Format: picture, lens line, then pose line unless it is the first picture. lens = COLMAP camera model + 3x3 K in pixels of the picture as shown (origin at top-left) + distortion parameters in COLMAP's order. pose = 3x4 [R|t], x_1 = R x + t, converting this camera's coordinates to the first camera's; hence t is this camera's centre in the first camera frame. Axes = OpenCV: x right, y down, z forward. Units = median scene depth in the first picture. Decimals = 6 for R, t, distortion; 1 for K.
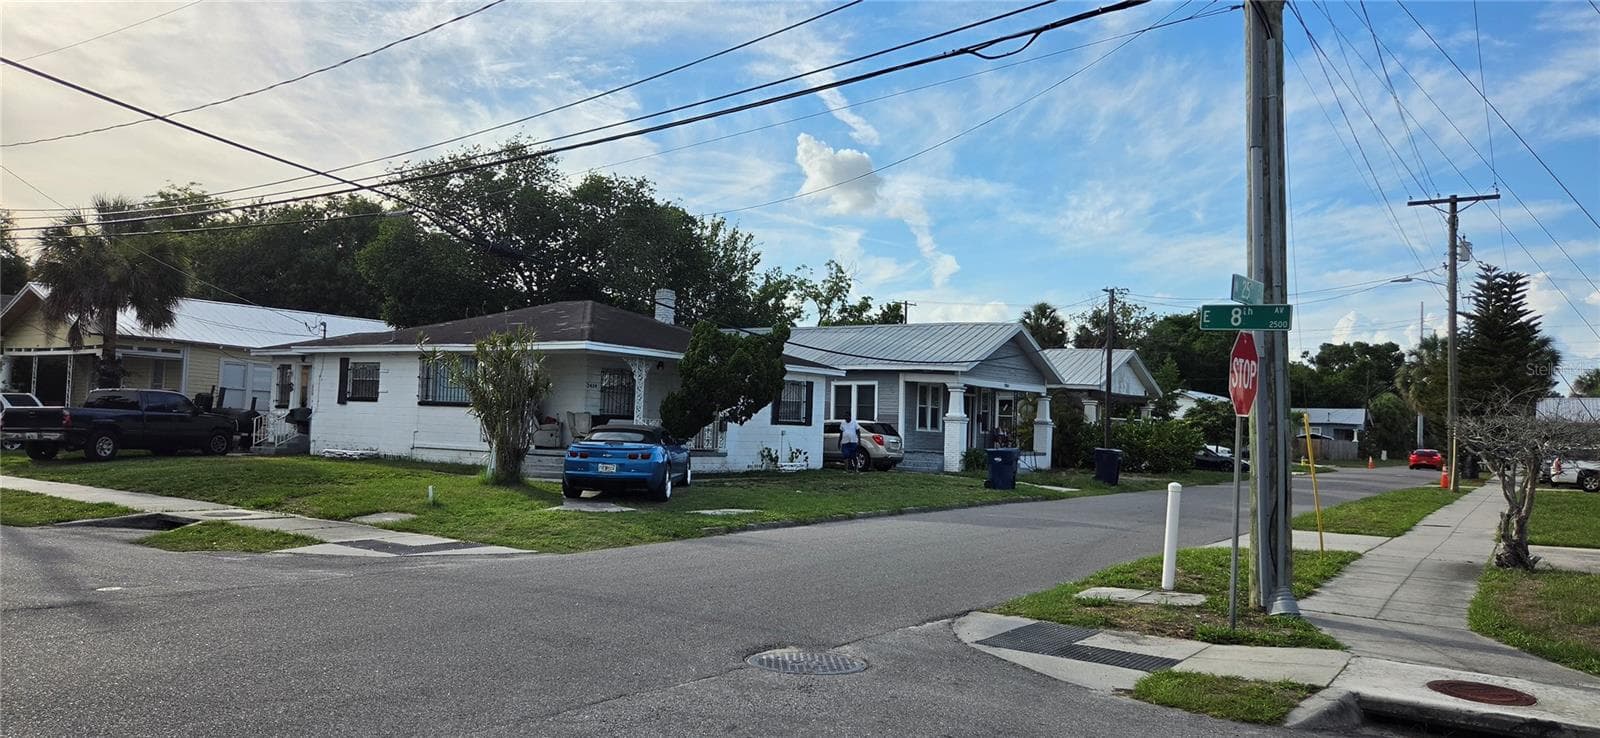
lens RADIAL K [[1065.7, 0, 794.1], [0, 1065.7, 380.3], [0, 0, 1]] dist [0.070056, -0.057660]
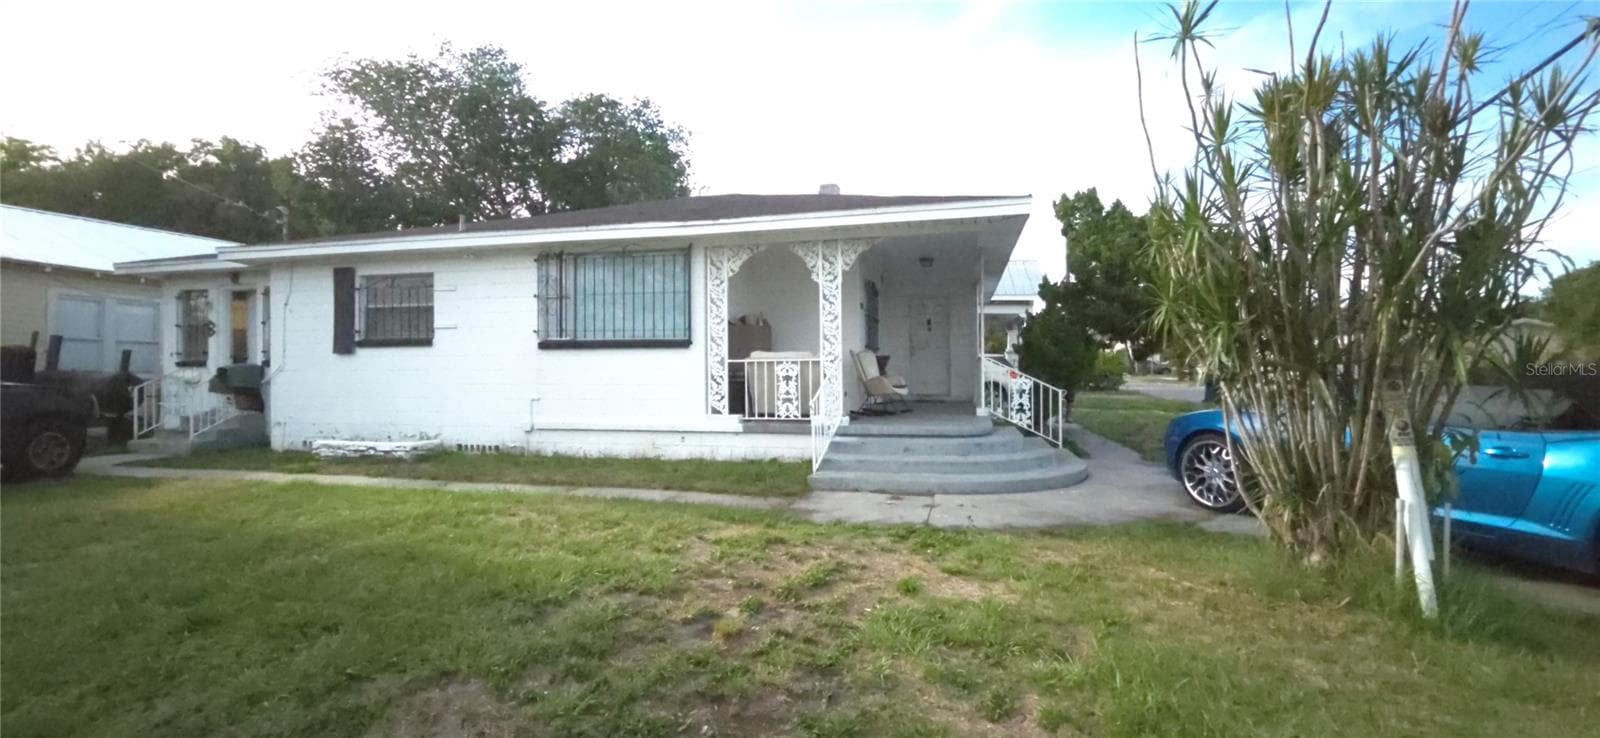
lens RADIAL K [[653.3, 0, 800.2], [0, 653.3, 360.7], [0, 0, 1]] dist [0.000859, 0.000181]
pose [[0.935794, -0.039640, 0.350310, -0.293688], [0.025155, 0.998634, 0.045807, 0.014916], [-0.351648, -0.034054, 0.935513, 0.562121]]
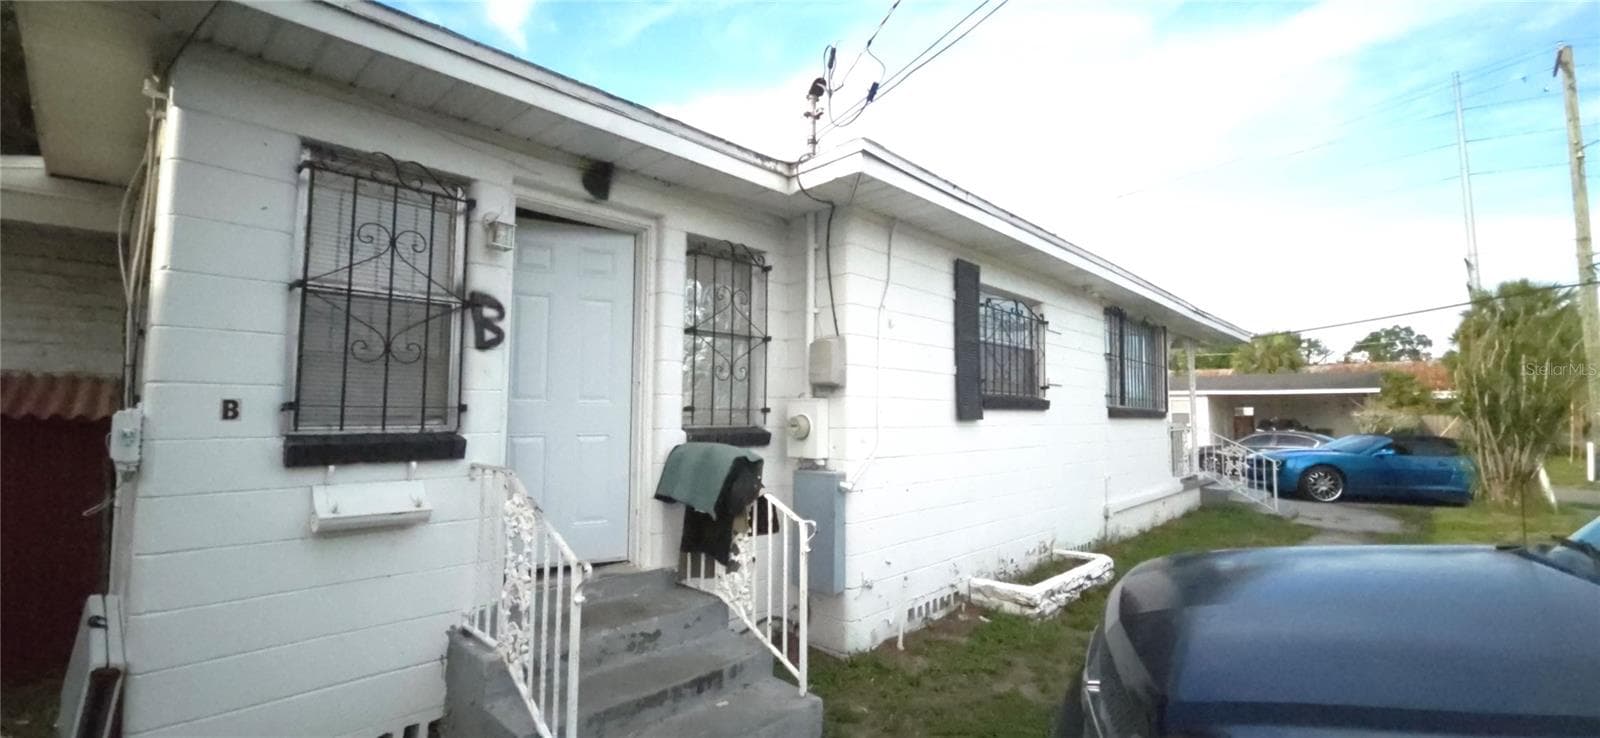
lens RADIAL K [[653.3, 0, 800.2], [0, 653.3, 360.7], [0, 0, 1]] dist [0.000859, 0.000181]
pose [[0.157828, 0.045179, 0.986433, -0.549494], [-0.044125, 0.998278, -0.038662, 0.013574], [-0.986480, -0.037424, 0.159550, 0.931097]]
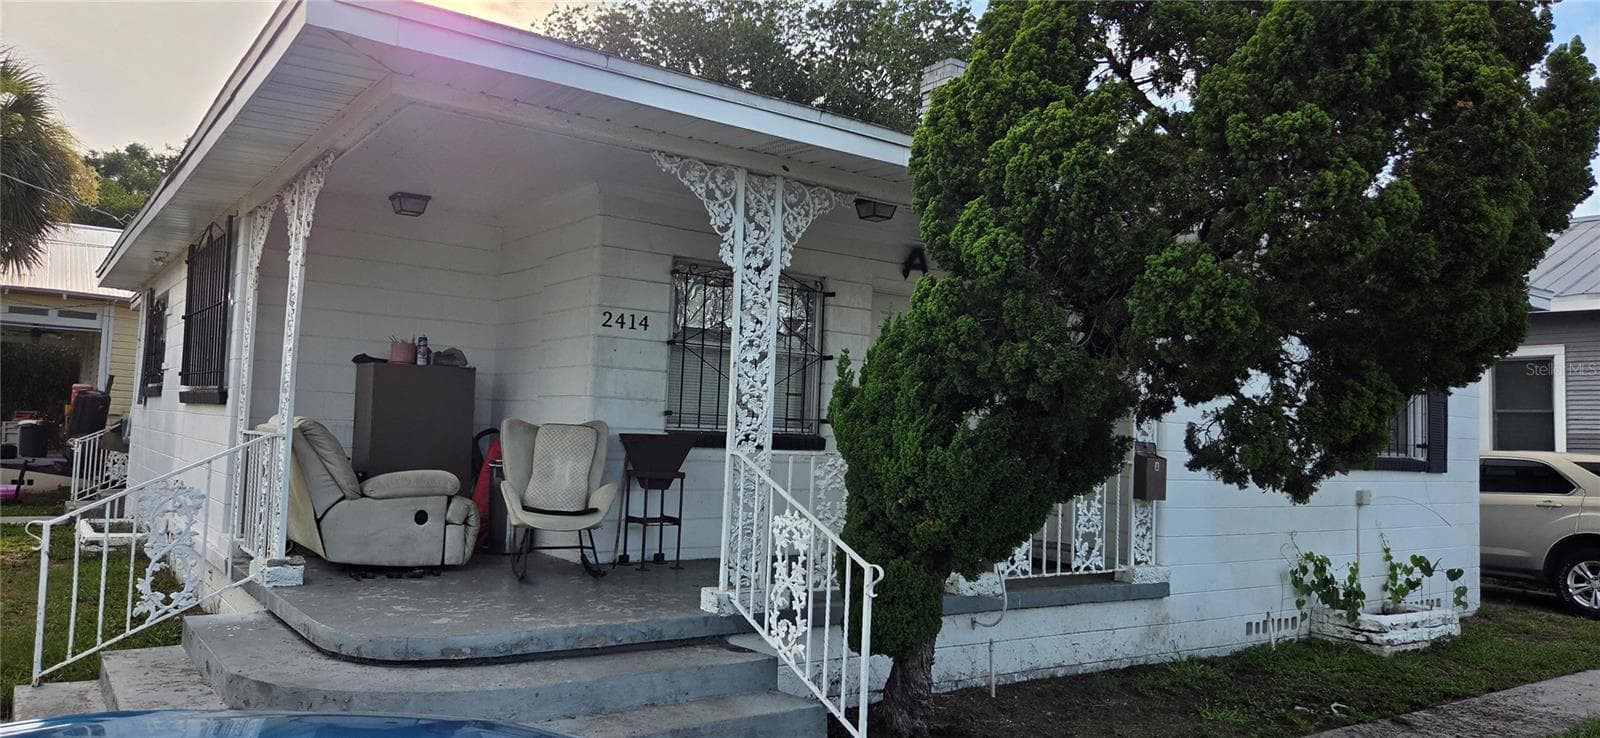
lens RADIAL K [[1065.7, 0, 794.1], [0, 1065.7, 380.3], [0, 0, 1]] dist [0.070056, -0.057660]
pose [[0.940818, -0.015105, -0.338577, -0.052597], [0.008968, 0.999766, -0.019685, 0.020917], [0.338795, 0.015483, 0.940733, 0.644190]]
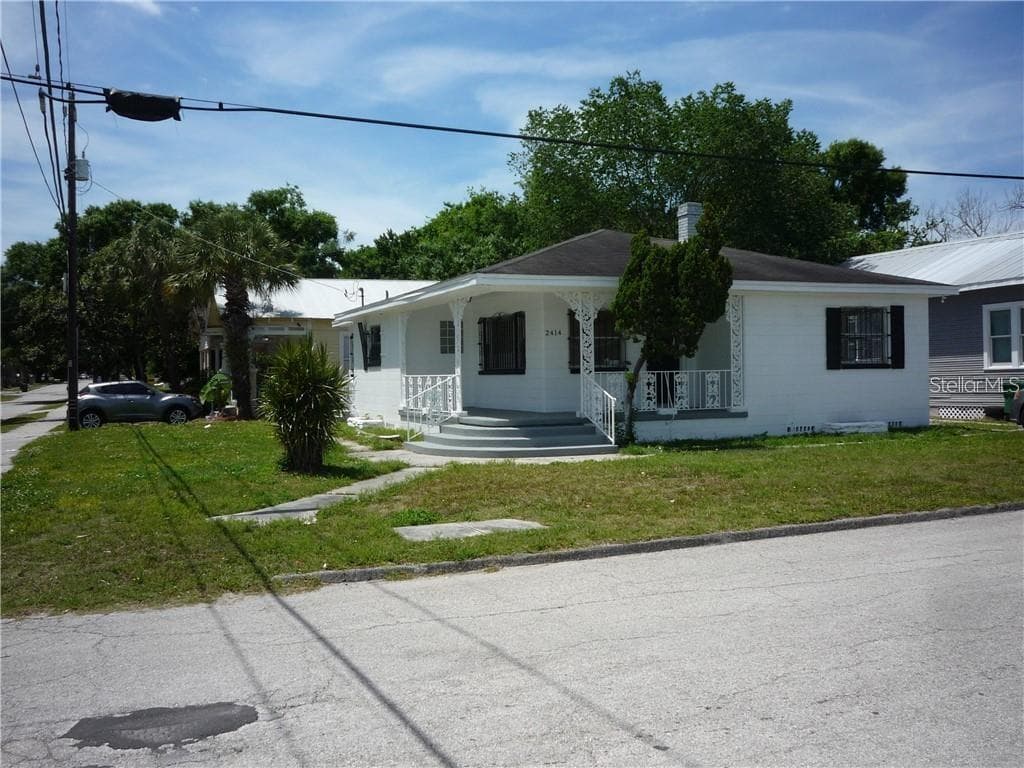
lens RADIAL K [[966.3, 0, 535.8], [0, 966.3, 384.6], [0, 0, 1]] dist [-0.077206, 0.000293]
pose [[0.845194, -0.043494, -0.532687, 0.146308], [0.069938, 0.997113, 0.029553, 0.017571], [0.529864, -0.062234, 0.845796, 0.328854]]
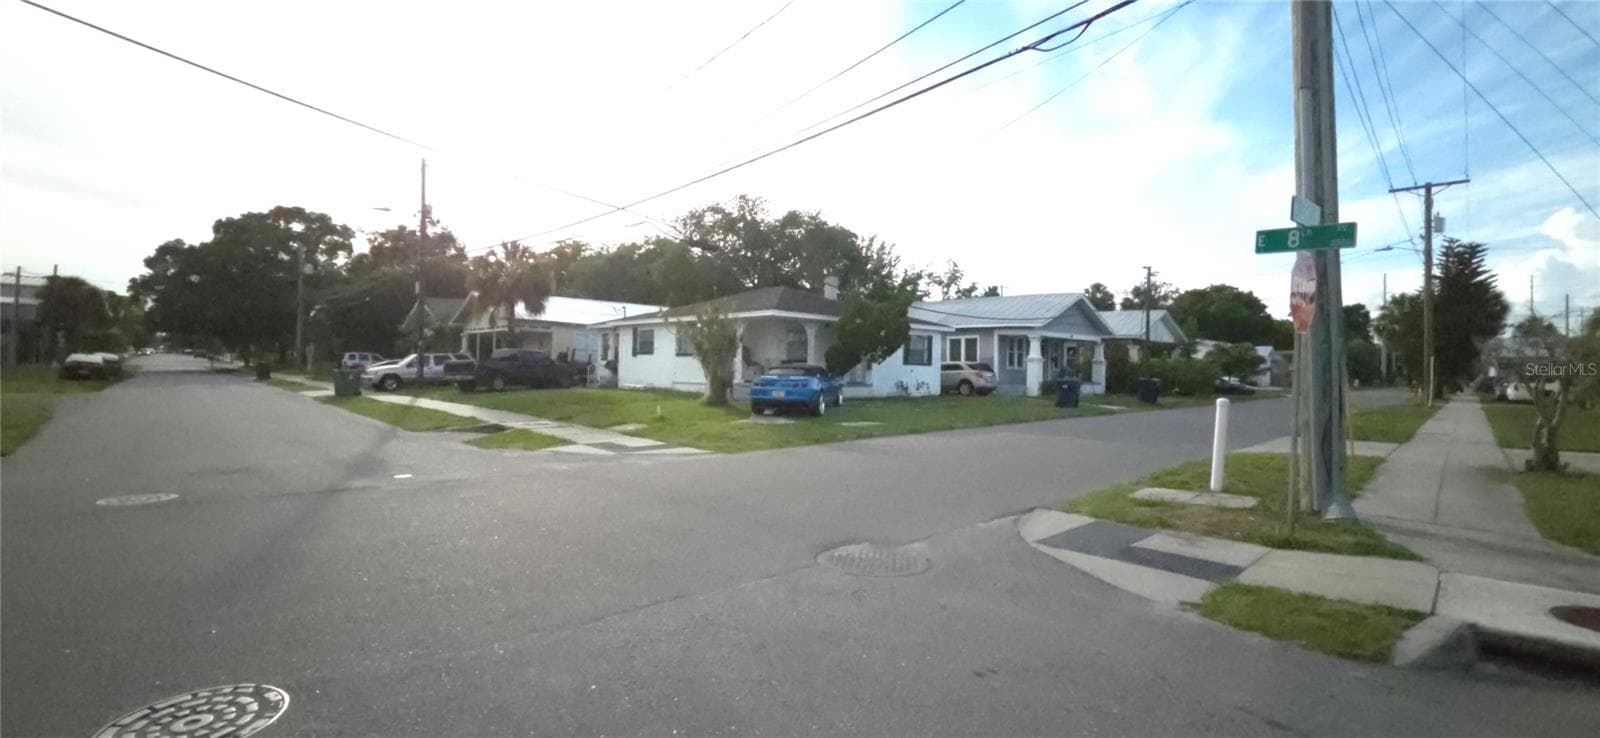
lens RADIAL K [[652.6, 0, 805.2], [0, 652.6, 361.2], [0, 0, 1]] dist [0.005150, -0.000093]
pose [[0.981164, -0.018193, -0.192320, 0.018303], [0.023454, 0.999409, 0.025116, 0.009589], [0.191749, -0.029154, 0.981011, 0.080369]]
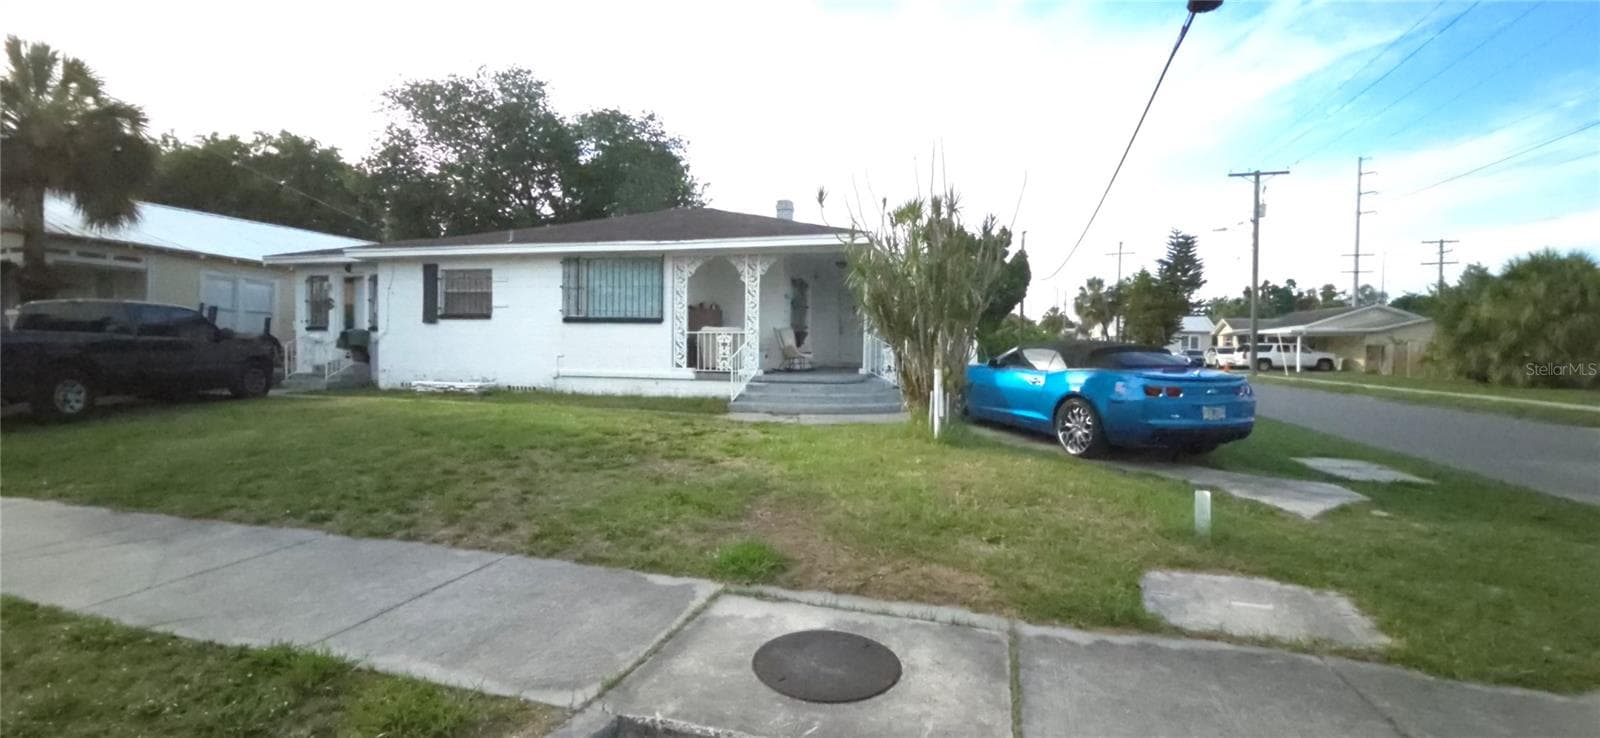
lens RADIAL K [[653.3, 0, 800.2], [0, 653.3, 360.7], [0, 0, 1]] dist [0.000859, 0.000181]
pose [[0.943878, -0.030630, 0.328871, -0.295184], [0.006278, 0.997174, 0.074858, 0.014055], [-0.330235, -0.068592, 0.941403, 0.421599]]
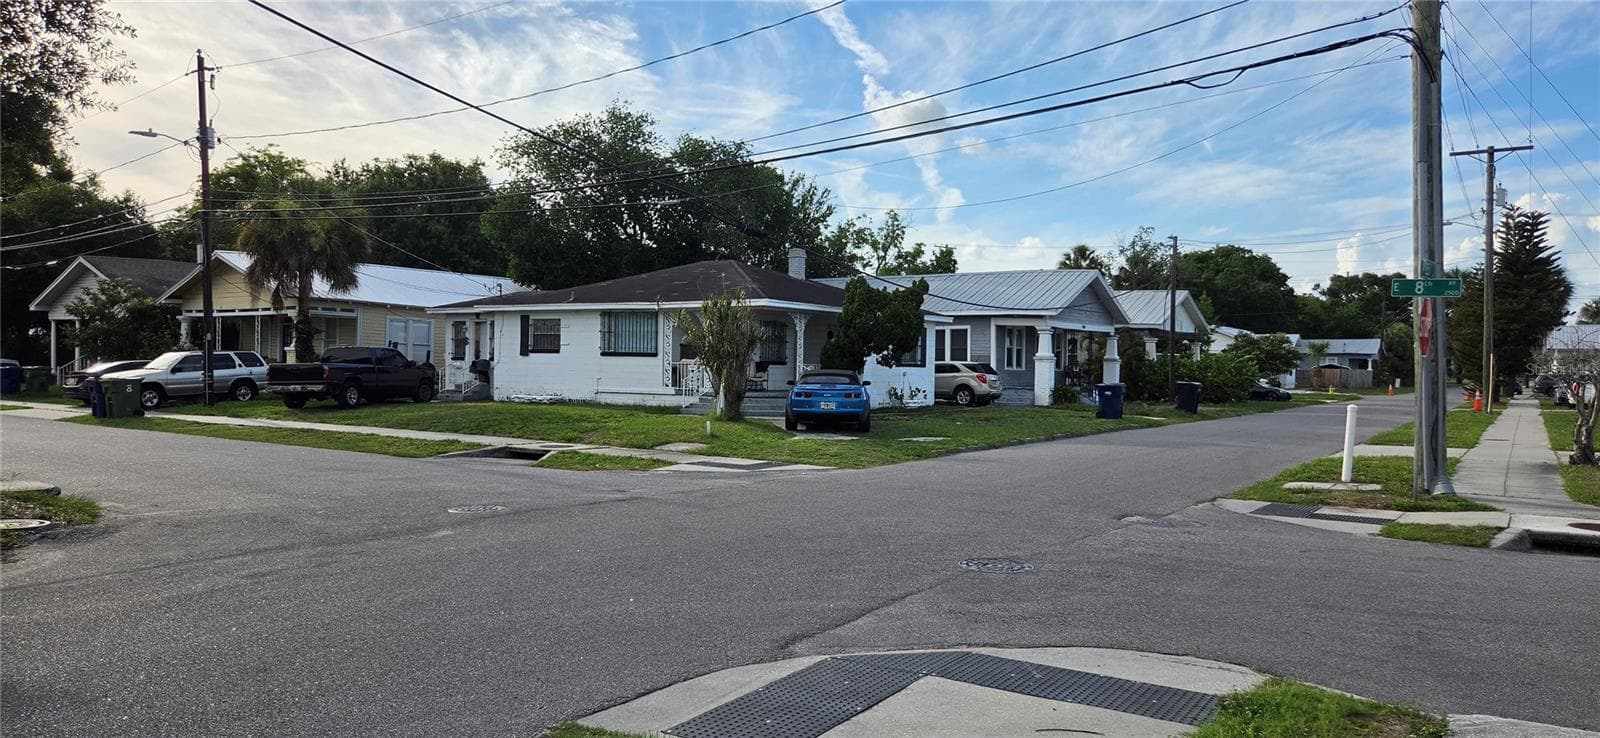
lens RADIAL K [[1067.3, 0, 801.5], [0, 1067.3, 377.9], [0, 0, 1]] dist [0.067546, -0.060430]
pose [[0.999786, -0.019301, 0.007435, -0.123075], [0.018871, 0.998362, 0.054014, -0.009306], [-0.008465, -0.053863, 0.998512, -0.127616]]
